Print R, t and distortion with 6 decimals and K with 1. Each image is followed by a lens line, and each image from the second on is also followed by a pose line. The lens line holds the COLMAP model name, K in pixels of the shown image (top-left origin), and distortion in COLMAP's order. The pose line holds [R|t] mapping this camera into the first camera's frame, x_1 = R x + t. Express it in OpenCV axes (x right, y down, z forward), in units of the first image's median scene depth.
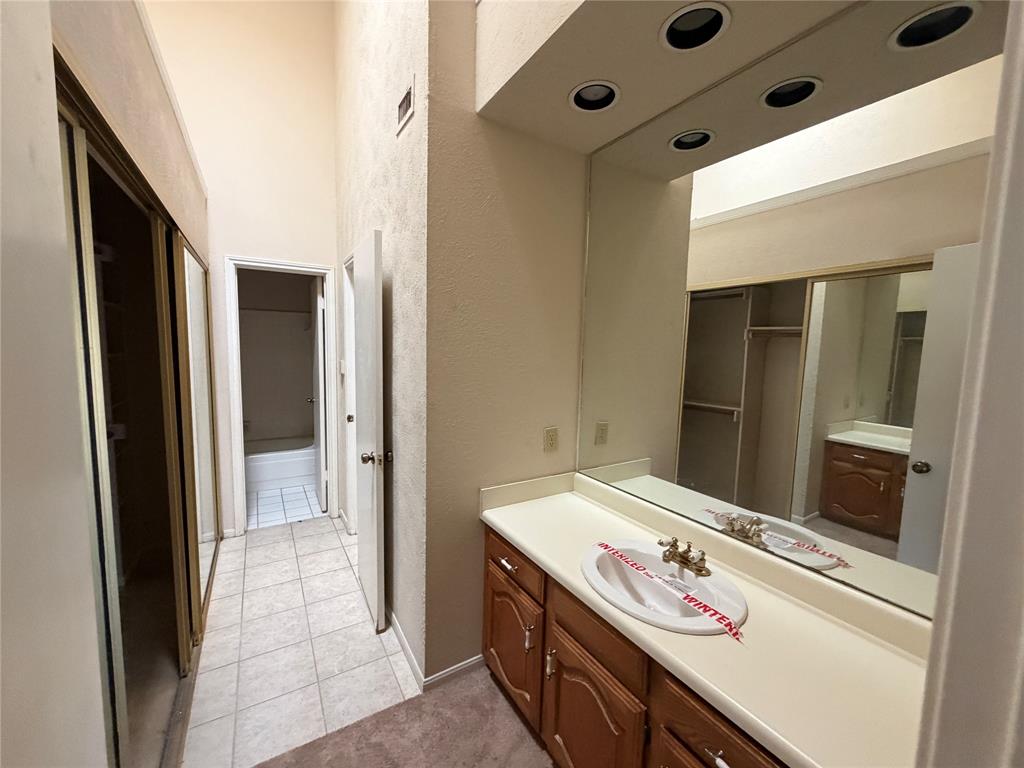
lens RADIAL K [[409.5, 0, 510.4], [0, 409.5, 384.1], [0, 0, 1]] dist [0.000869, -0.000047]
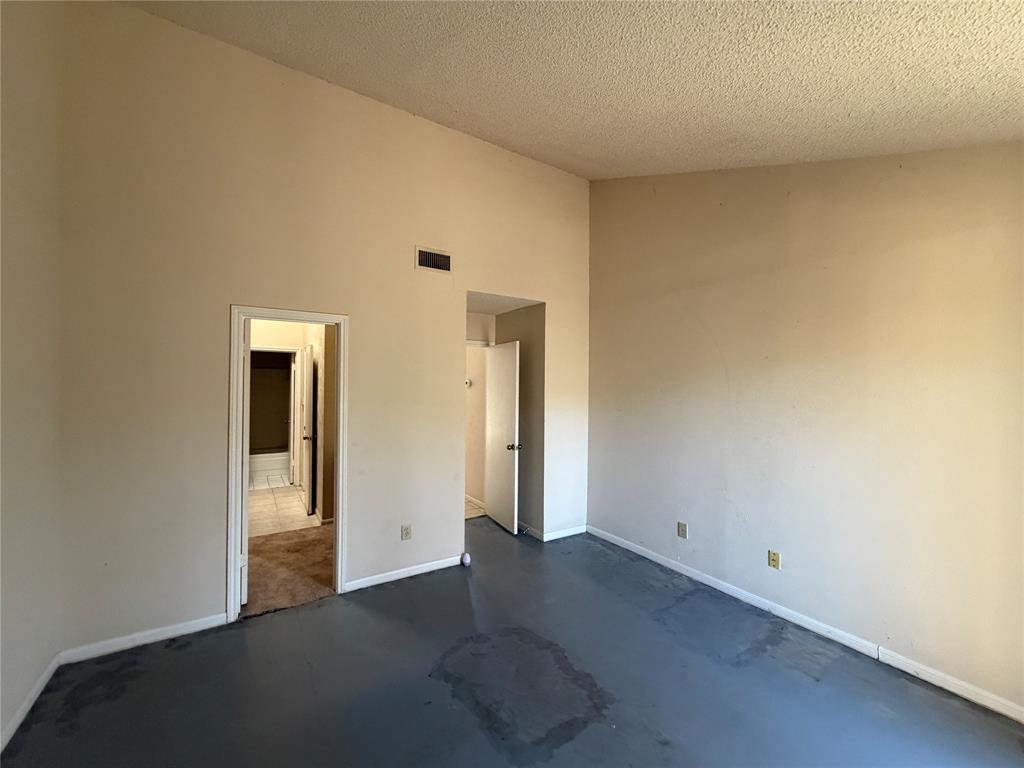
lens RADIAL K [[410.1, 0, 512.0], [0, 410.1, 384.0], [0, 0, 1]] dist [-0.033839, -0.000017]
pose [[0.999494, -0.015213, 0.027938, 0.486288], [0.018080, 0.994266, -0.105394, 0.090761], [-0.026175, 0.105846, 0.994038, -0.864536]]
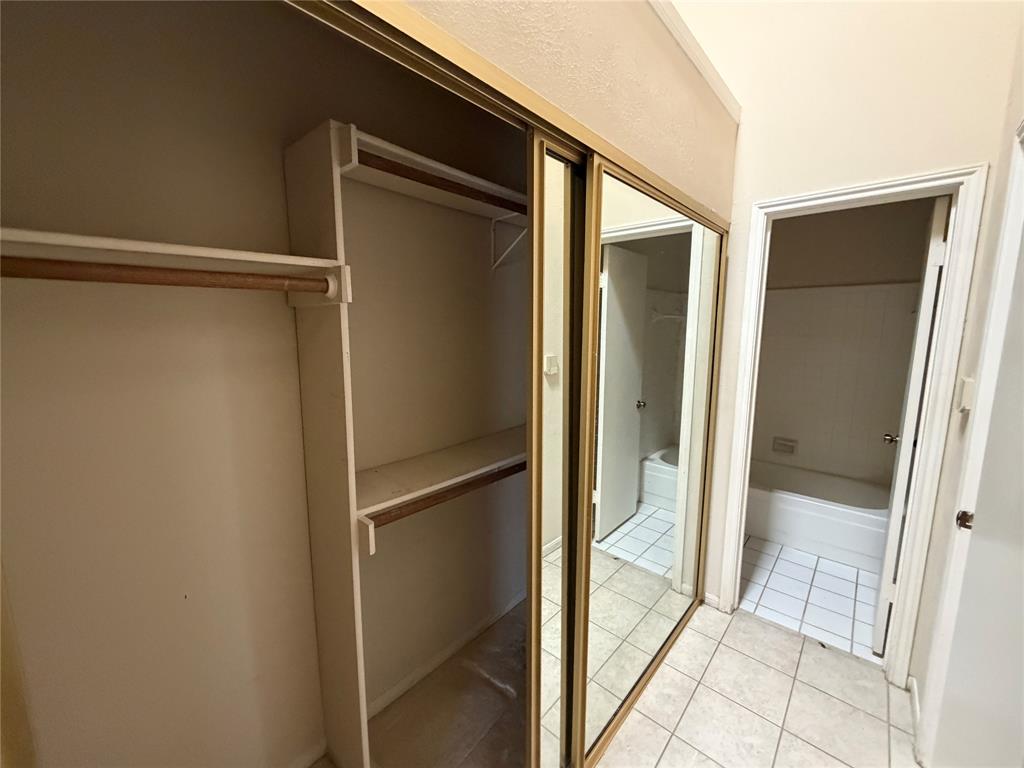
lens RADIAL K [[409.5, 0, 510.4], [0, 409.5, 384.1], [0, 0, 1]] dist [0.000869, -0.000047]
pose [[0.283111, 0.115267, -0.952135, -0.135011], [-0.086770, 0.991759, 0.094263, -0.050659], [0.955154, 0.055930, 0.290780, 0.409067]]
